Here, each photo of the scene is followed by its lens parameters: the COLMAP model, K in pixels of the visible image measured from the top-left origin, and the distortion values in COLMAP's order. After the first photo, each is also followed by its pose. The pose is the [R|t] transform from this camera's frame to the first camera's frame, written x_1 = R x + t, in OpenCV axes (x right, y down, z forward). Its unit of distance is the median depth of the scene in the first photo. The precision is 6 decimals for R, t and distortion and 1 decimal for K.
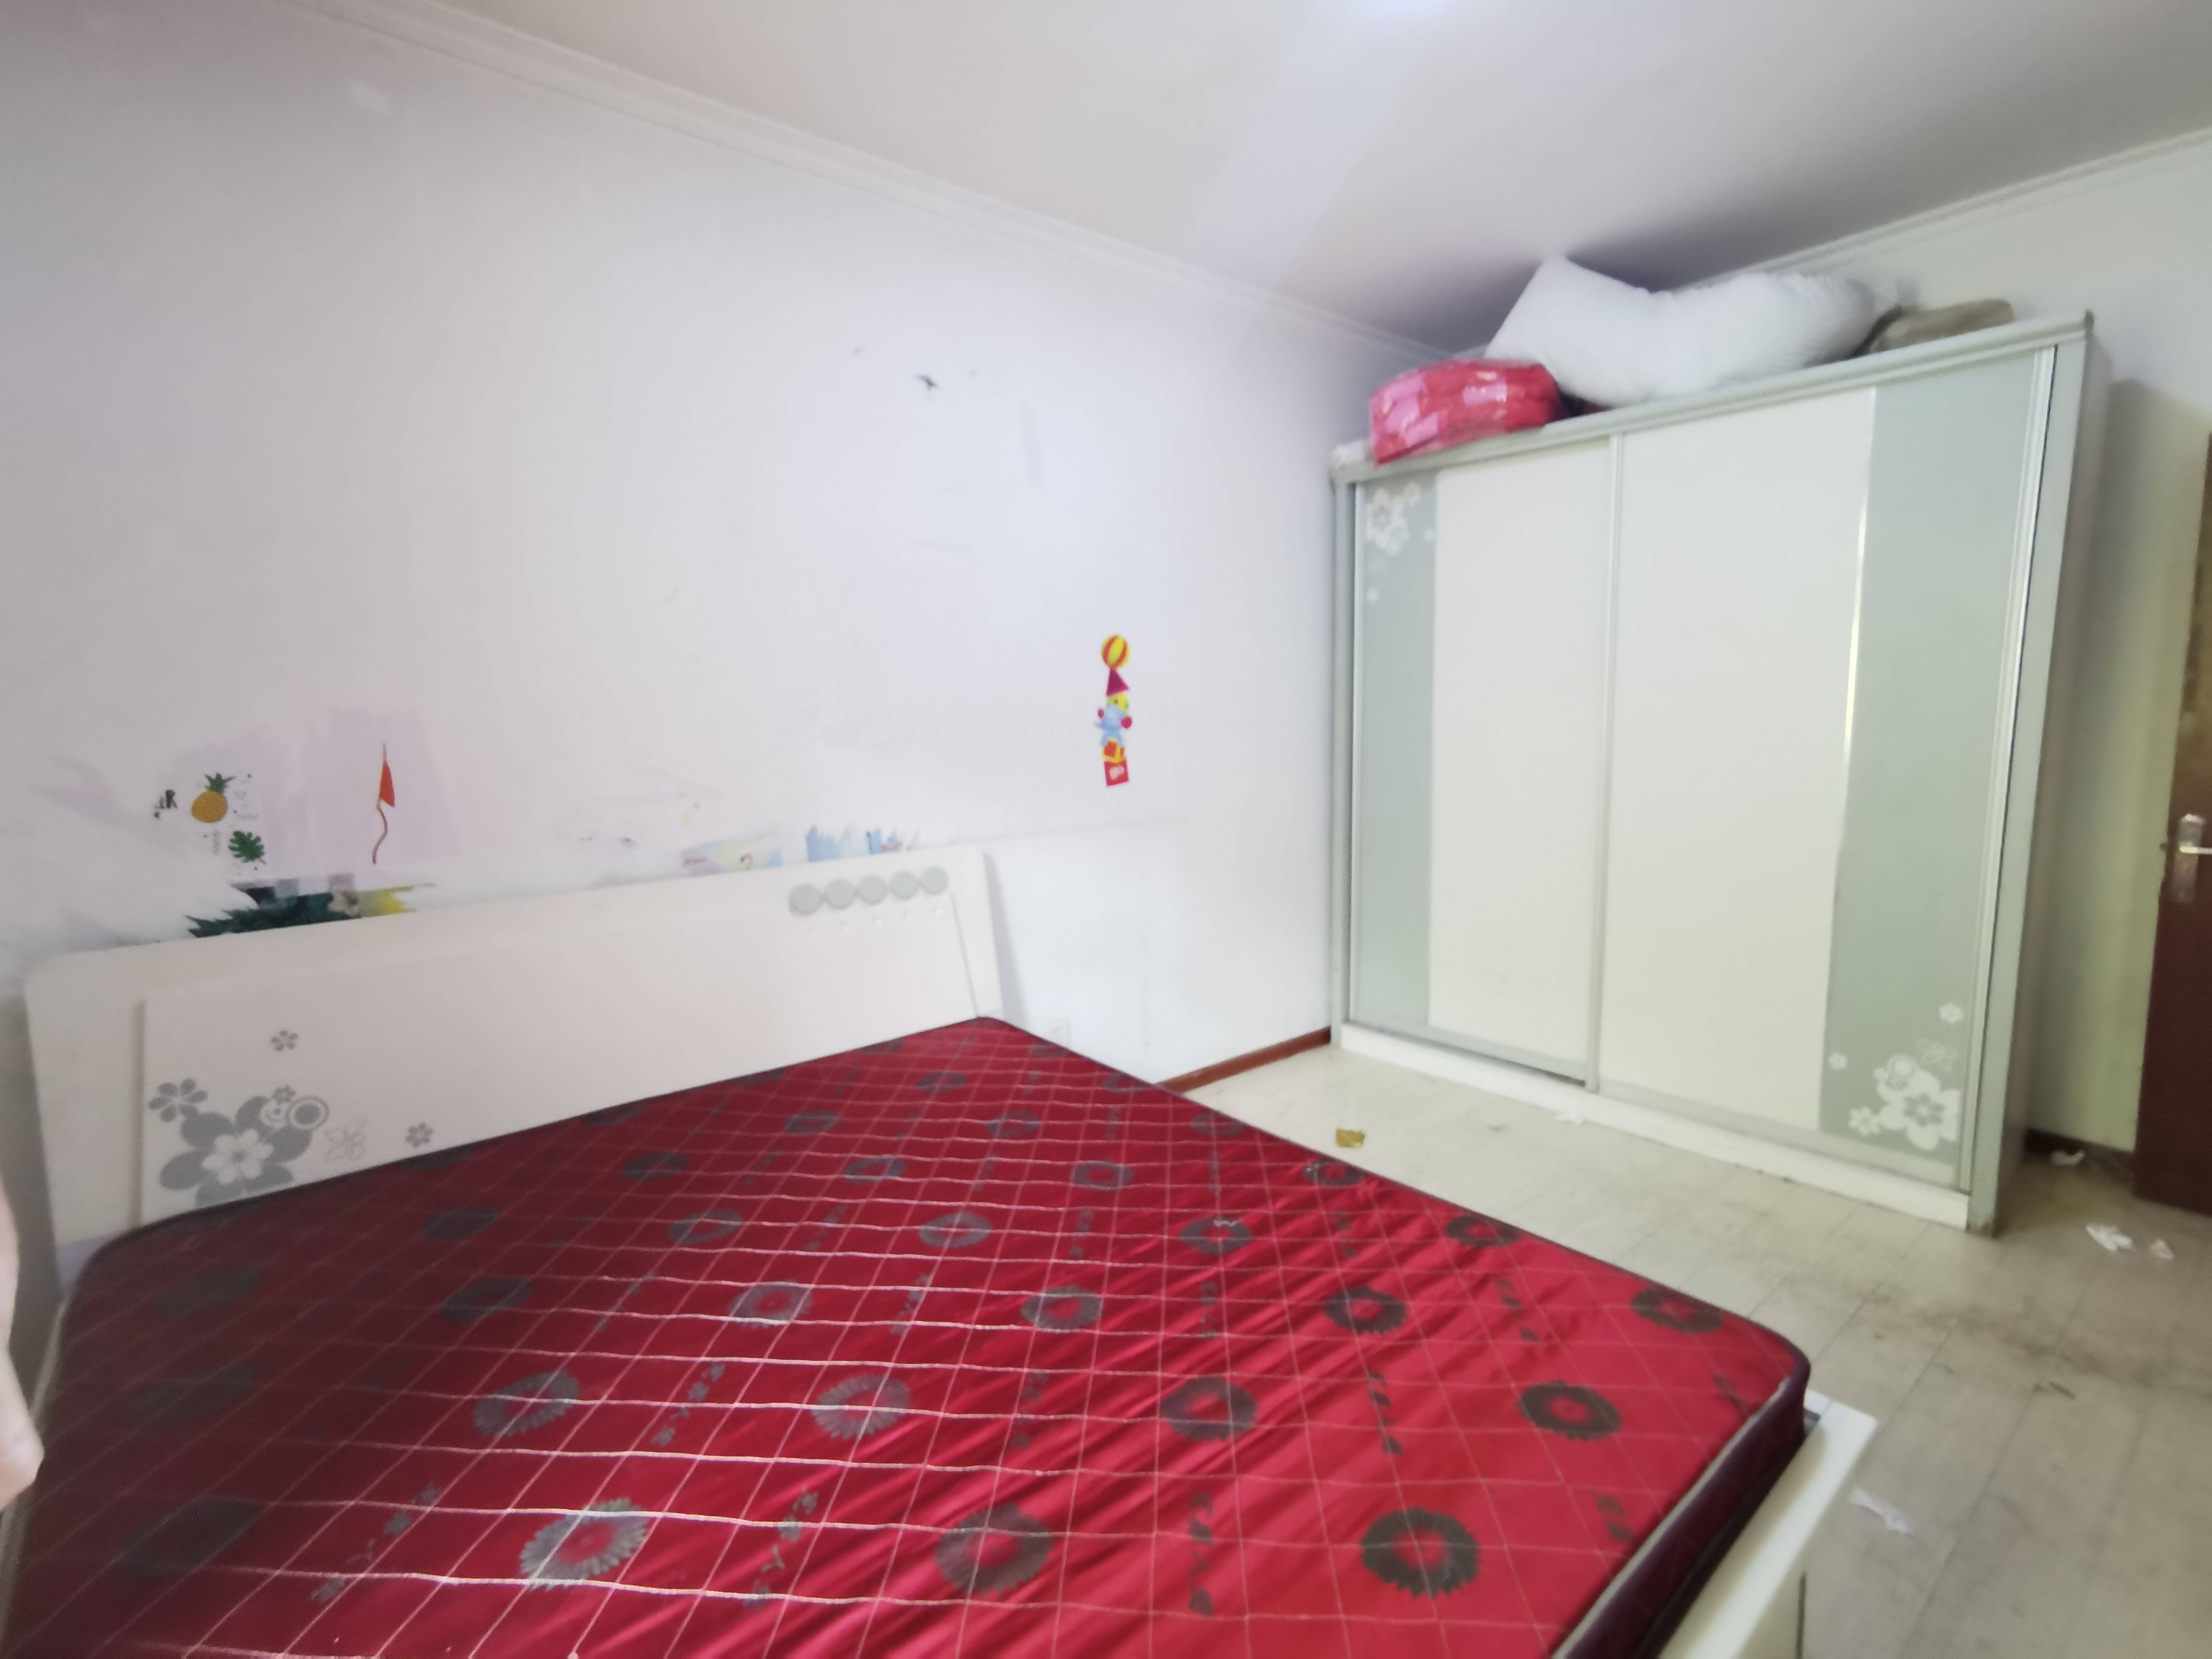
lens RADIAL K [[1019.4, 0, 1102.0], [0, 1019.4, 835.9], [0, 0, 1]] dist [-0.000718, 0.000358]
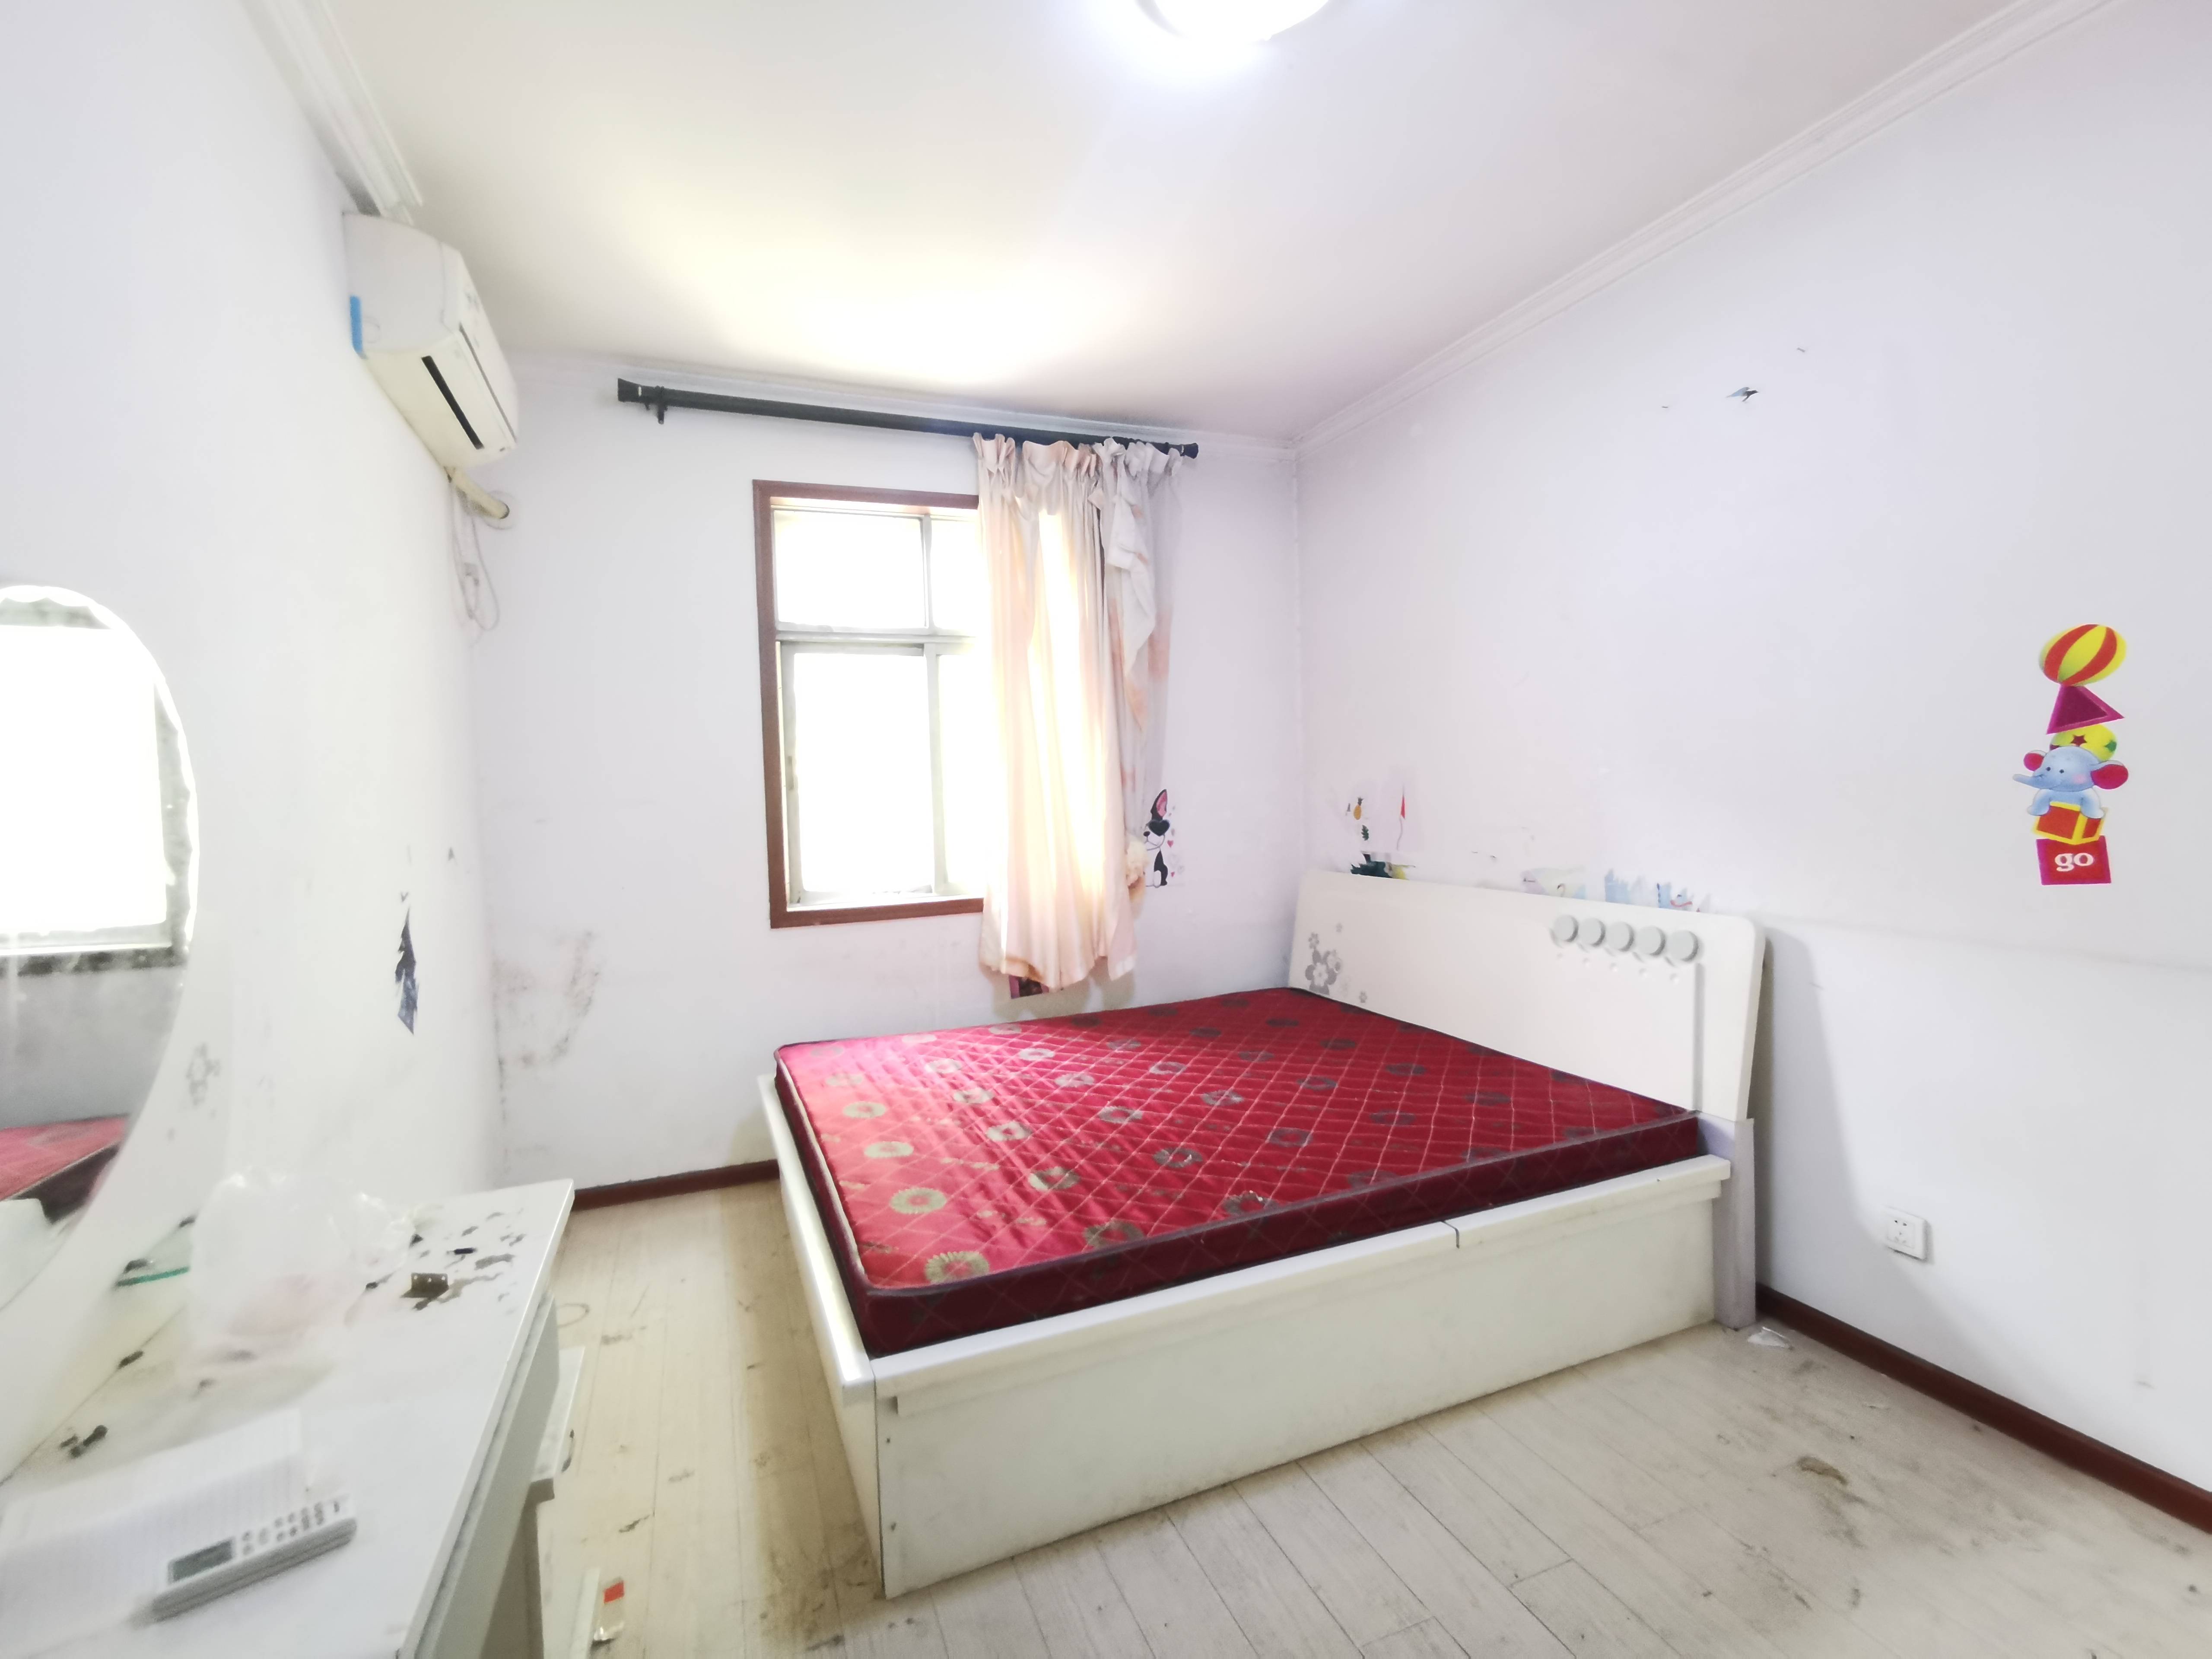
lens RADIAL K [[1019.4, 0, 1104.0], [0, 1019.4, 824.1], [0, 0, 1]] dist [-0.000718, 0.000358]
pose [[-0.301715, 0.064832, -0.951191, 0.977672], [-0.086055, 0.991761, 0.094894, -0.122482], [0.949506, 0.110486, -0.293650, 0.867488]]
